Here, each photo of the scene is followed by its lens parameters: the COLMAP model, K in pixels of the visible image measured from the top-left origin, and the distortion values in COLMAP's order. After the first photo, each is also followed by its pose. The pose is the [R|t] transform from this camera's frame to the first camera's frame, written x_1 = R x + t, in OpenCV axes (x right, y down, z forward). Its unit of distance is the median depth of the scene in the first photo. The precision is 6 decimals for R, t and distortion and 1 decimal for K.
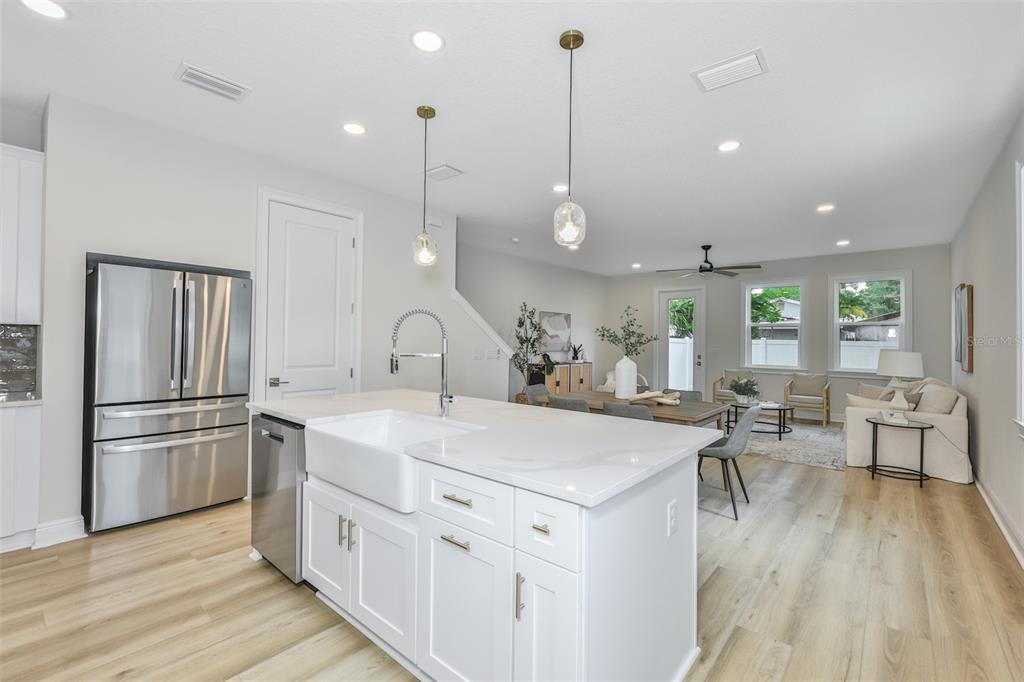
lens RADIAL K [[442.1, 0, 506.5], [0, 442.1, 340.0], [0, 0, 1]] dist [-0.009073, 0.000319]
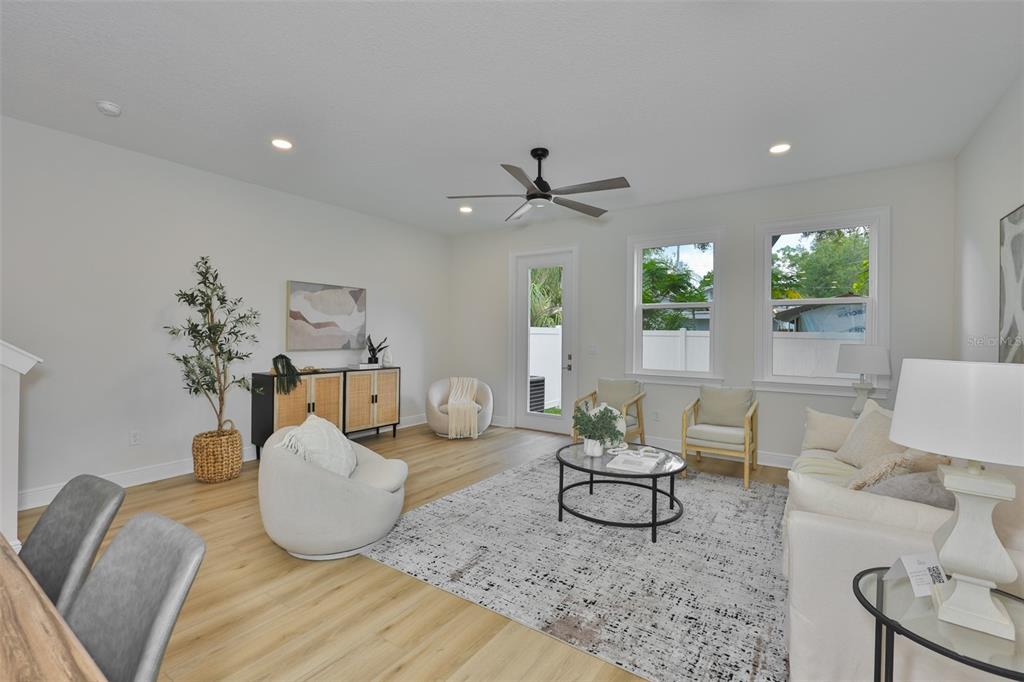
lens RADIAL K [[442.1, 0, 512.2], [0, 442.1, 341.8], [0, 0, 1]] dist [-0.009073, 0.000319]
pose [[0.993295, -0.004534, 0.115519, 0.292741], [0.001986, 0.999752, 0.022163, 0.001719], [-0.115591, -0.021784, 0.993058, 0.387821]]
